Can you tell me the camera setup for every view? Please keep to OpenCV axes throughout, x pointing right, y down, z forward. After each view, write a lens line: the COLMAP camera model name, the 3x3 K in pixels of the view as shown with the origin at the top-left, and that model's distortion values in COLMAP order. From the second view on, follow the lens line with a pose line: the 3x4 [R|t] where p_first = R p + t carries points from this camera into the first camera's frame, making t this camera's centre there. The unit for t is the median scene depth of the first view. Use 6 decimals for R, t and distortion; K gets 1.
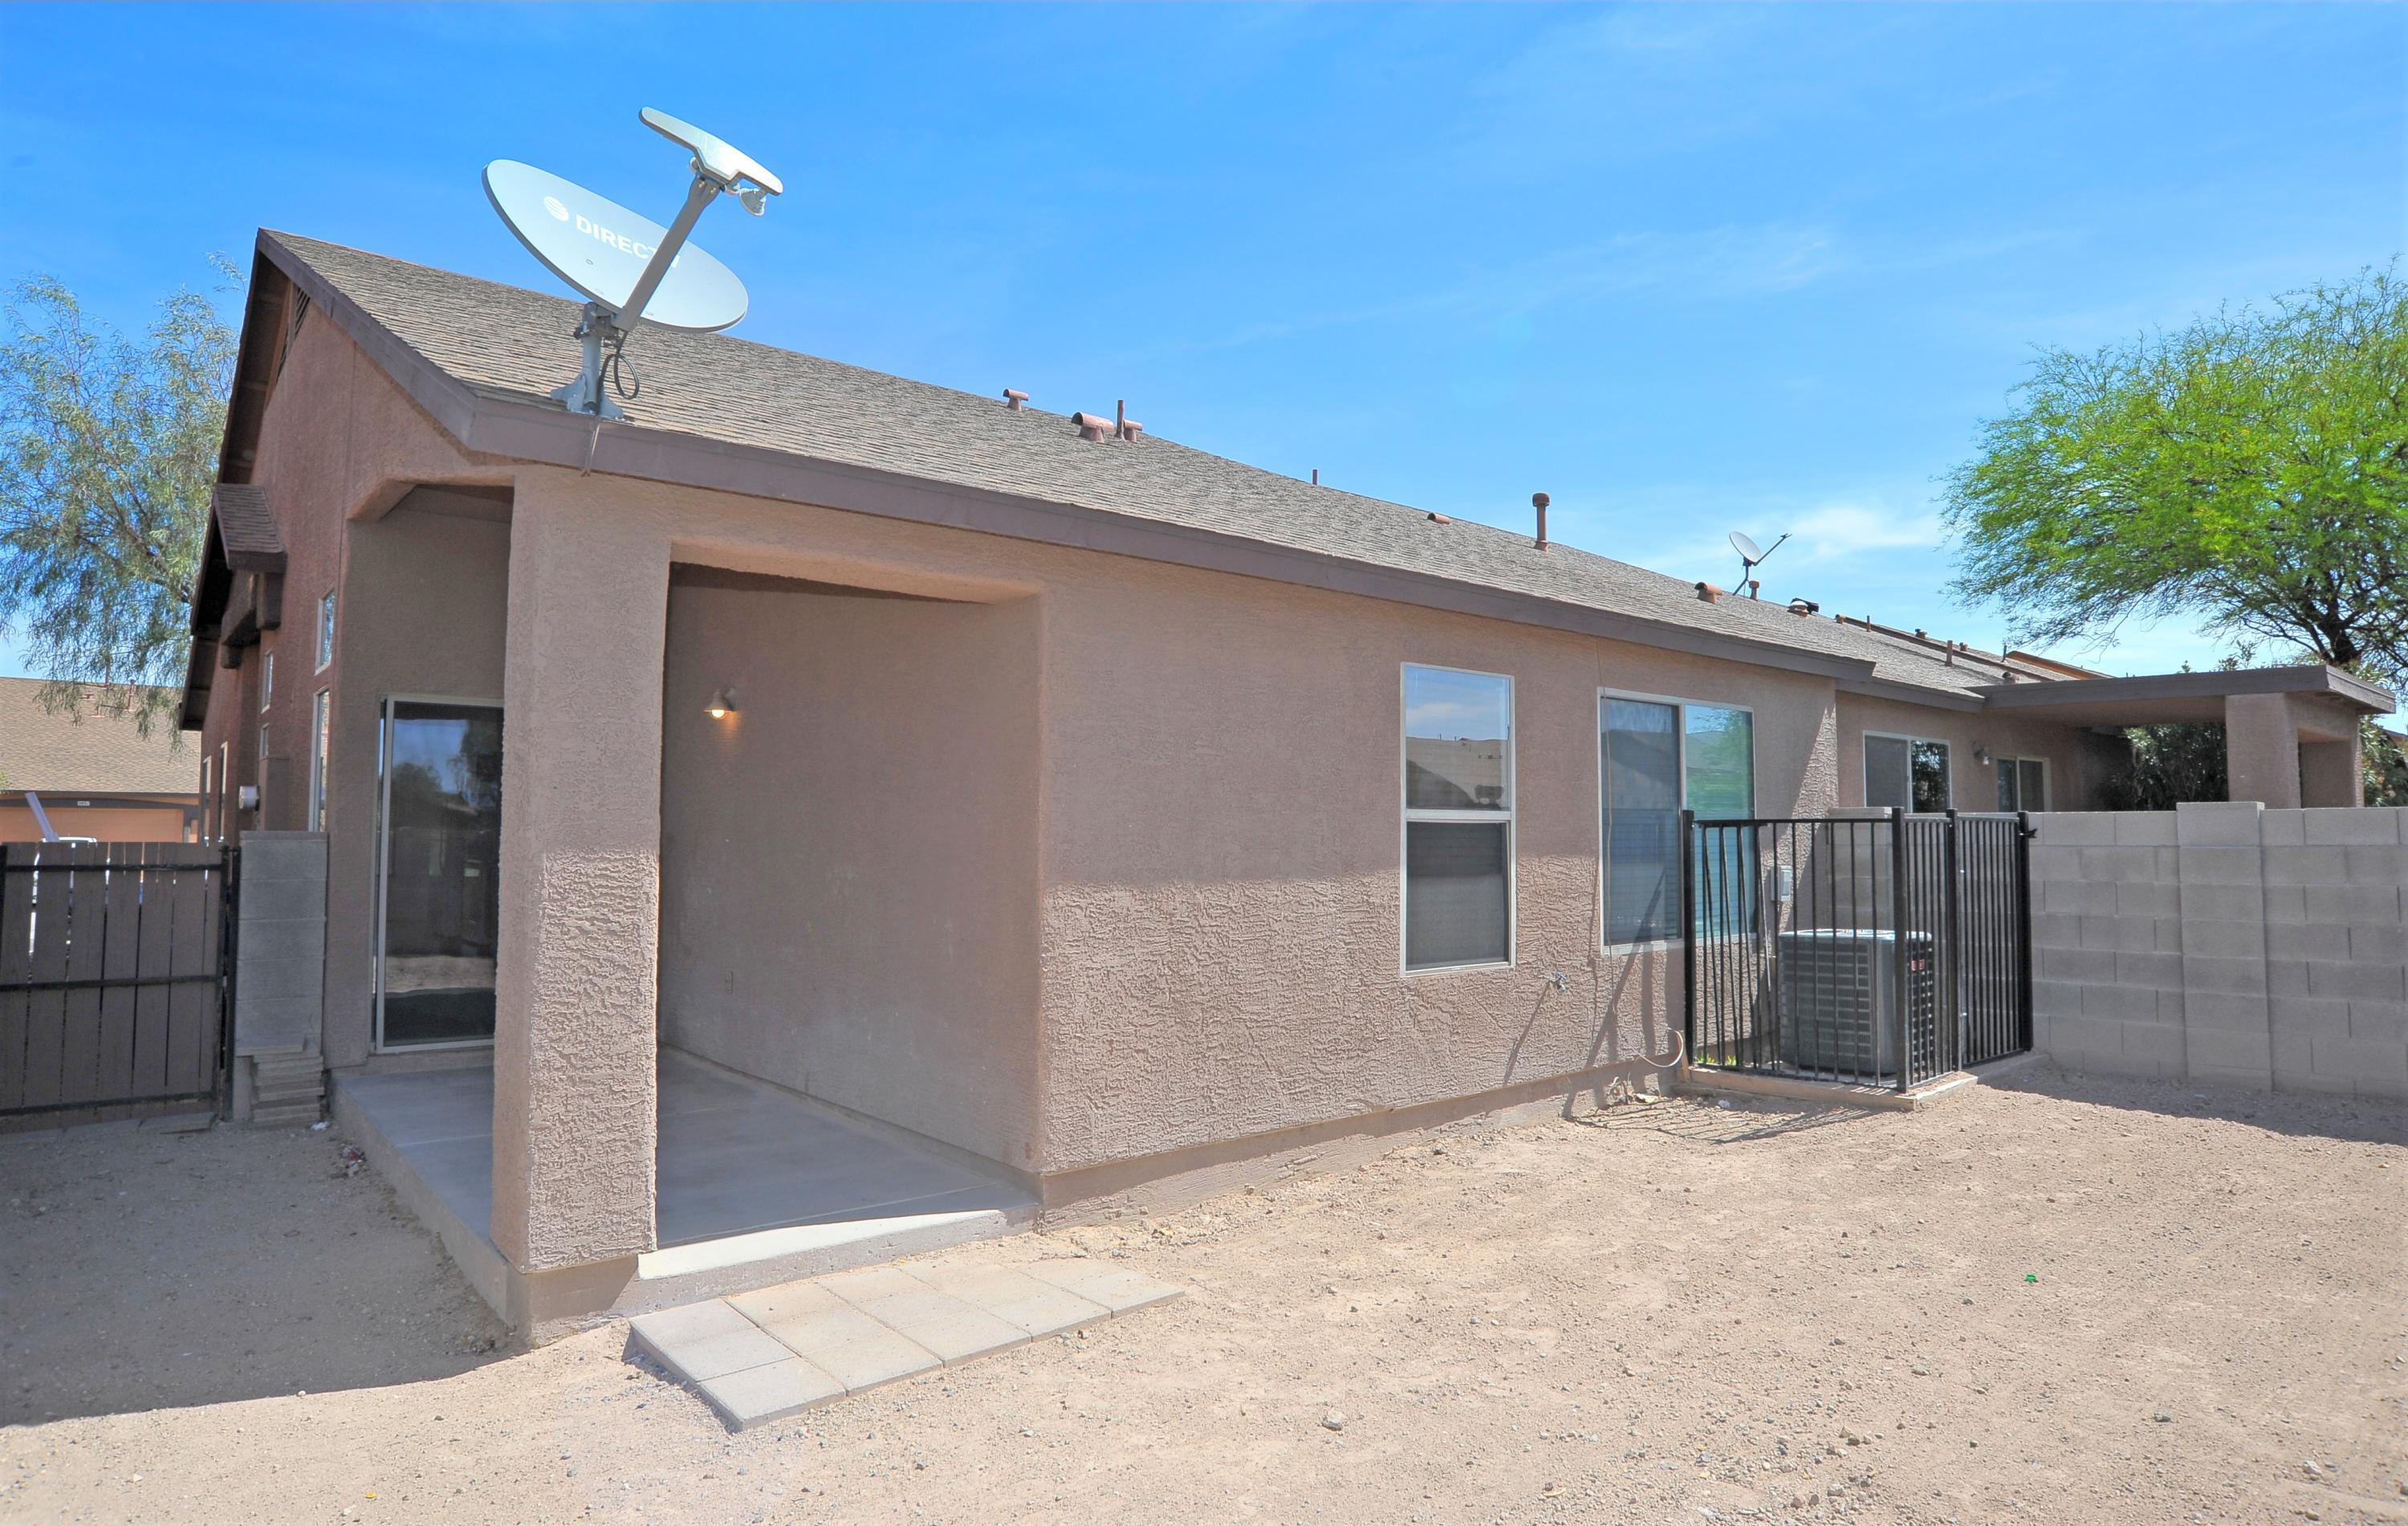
lens RADIAL K [[1336.1, 0, 1204.0], [0, 1336.1, 763.0], [0, 0, 1]] dist [-0.024555, 0.000730]
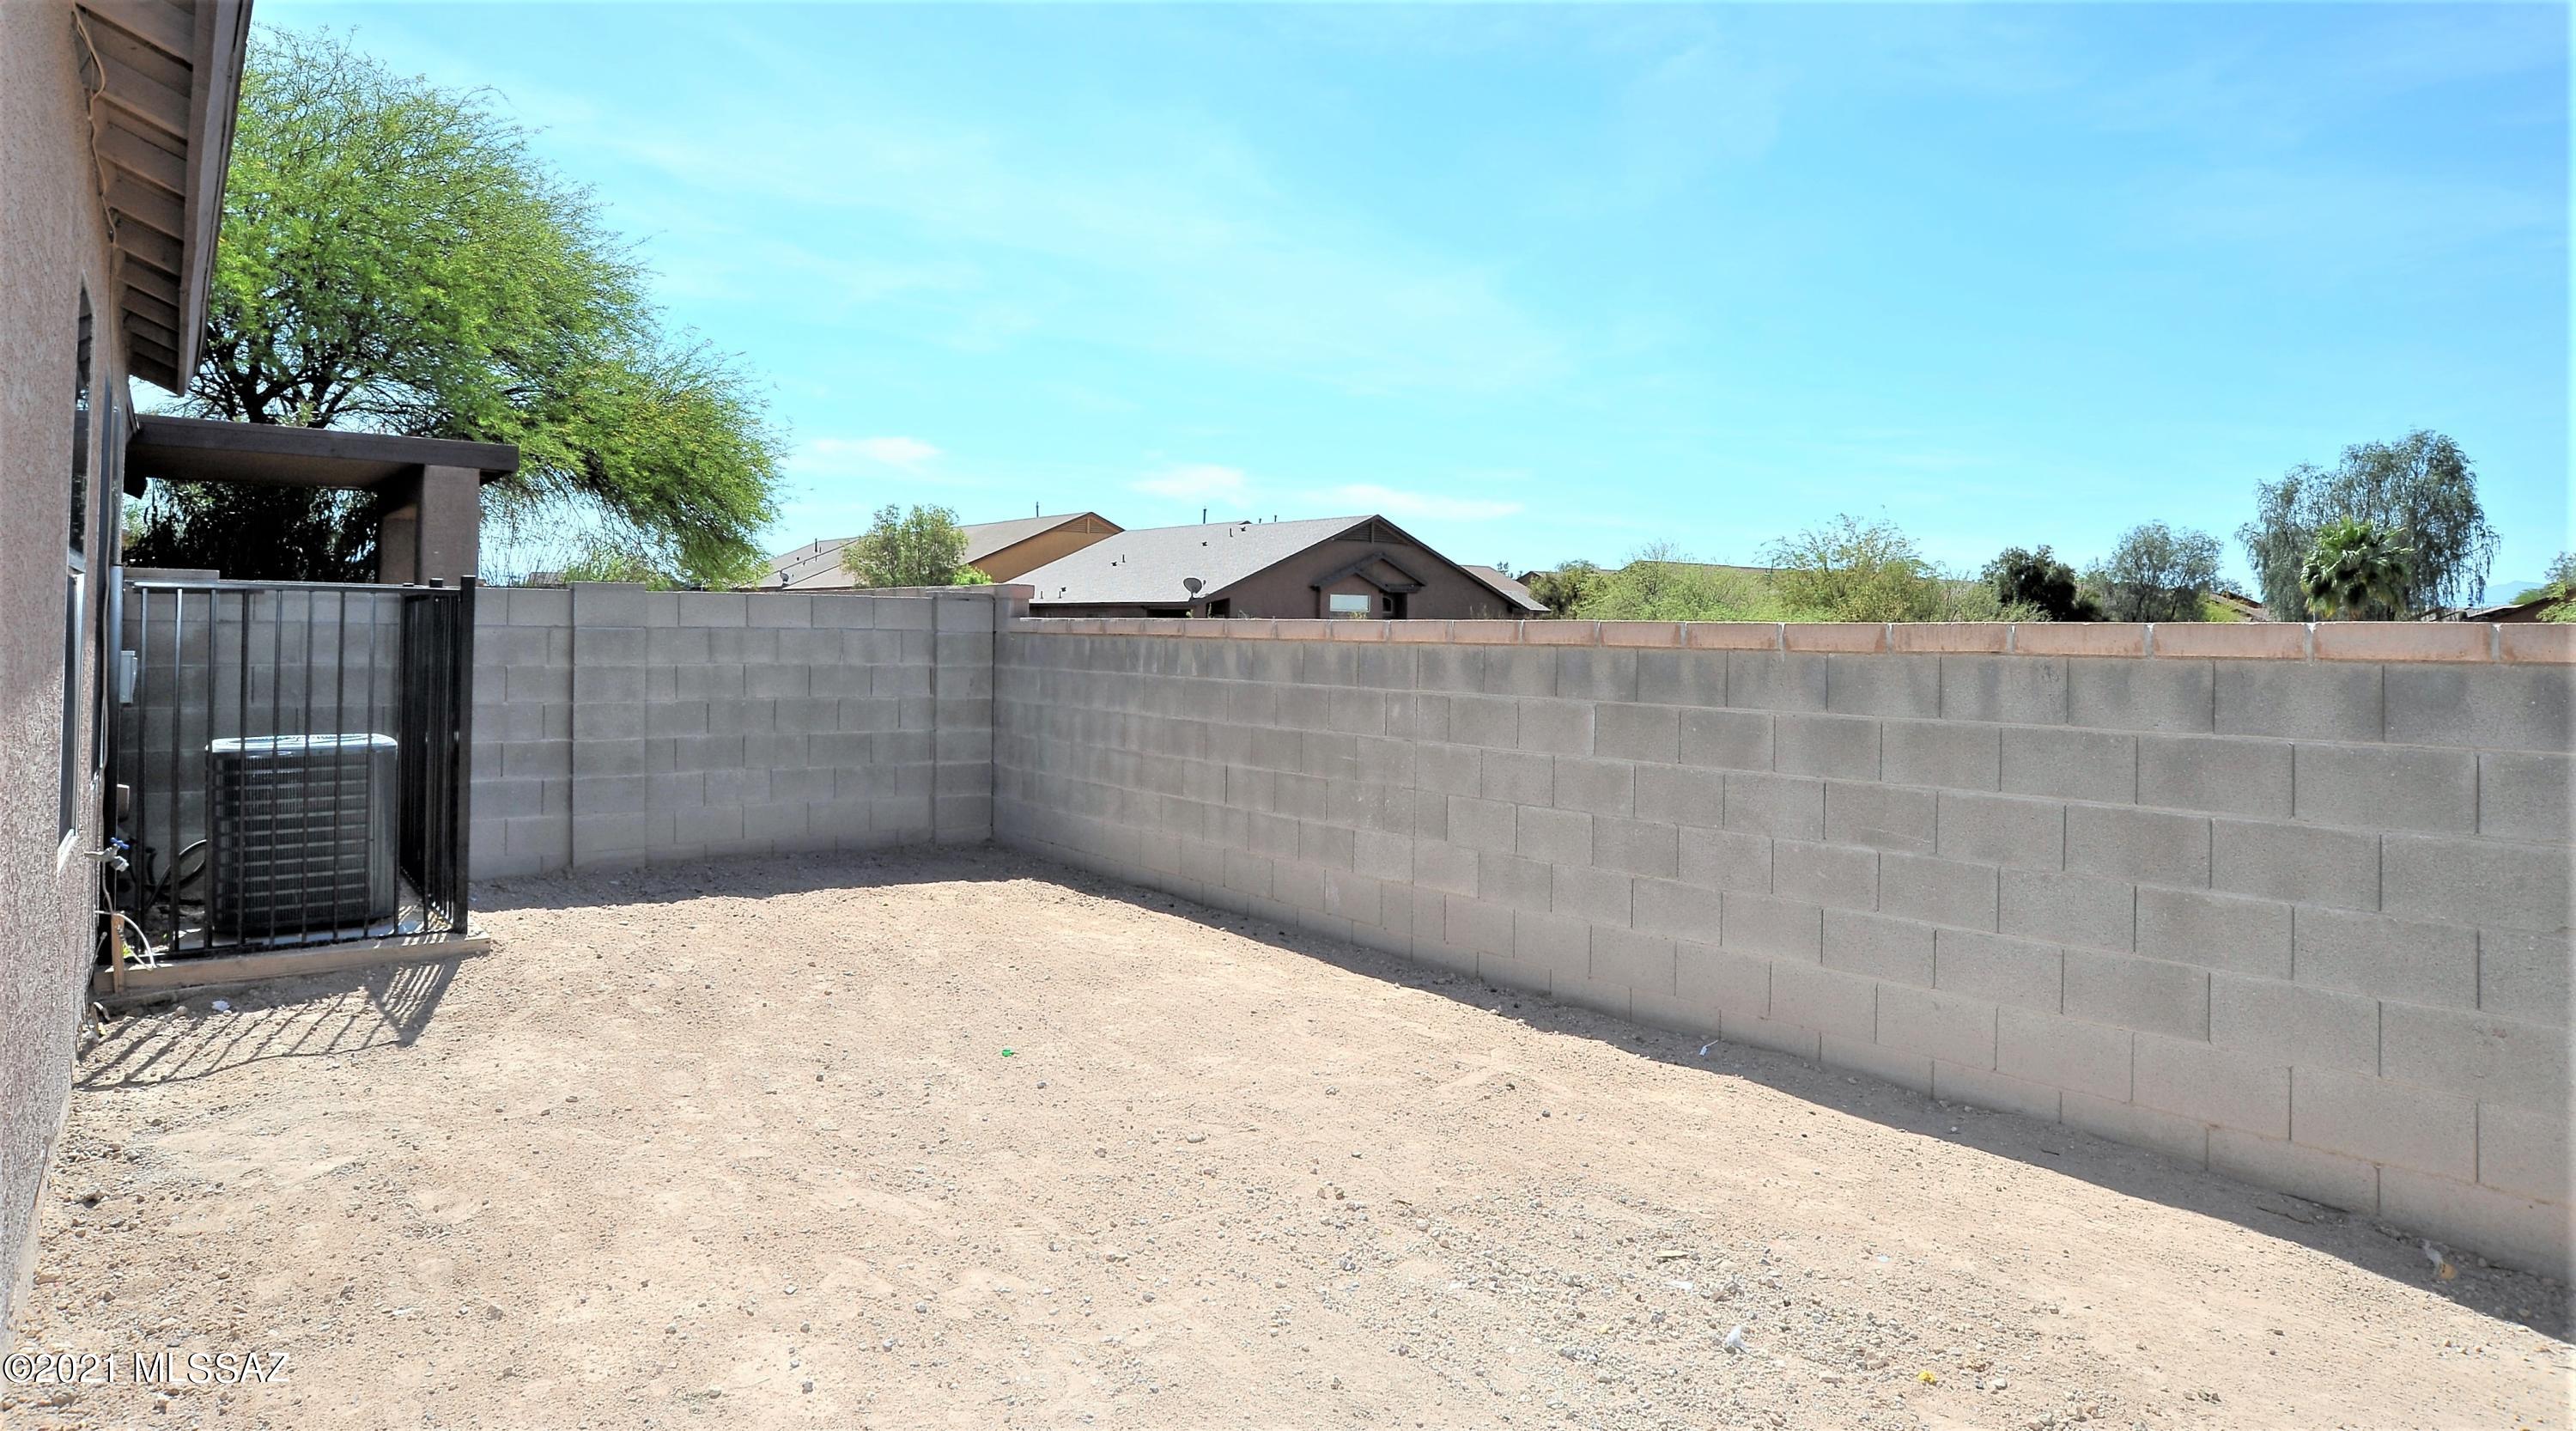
lens RADIAL K [[1509.1, 0, 1285.3], [0, 1509.1, 639.7], [0, 0, 1]] dist [-0.057076, 0.001525]
pose [[0.083527, -0.003405, 0.996500, -0.337365], [-0.068931, 0.997579, 0.009187, 0.031825], [-0.994119, -0.069457, 0.083090, 0.471913]]
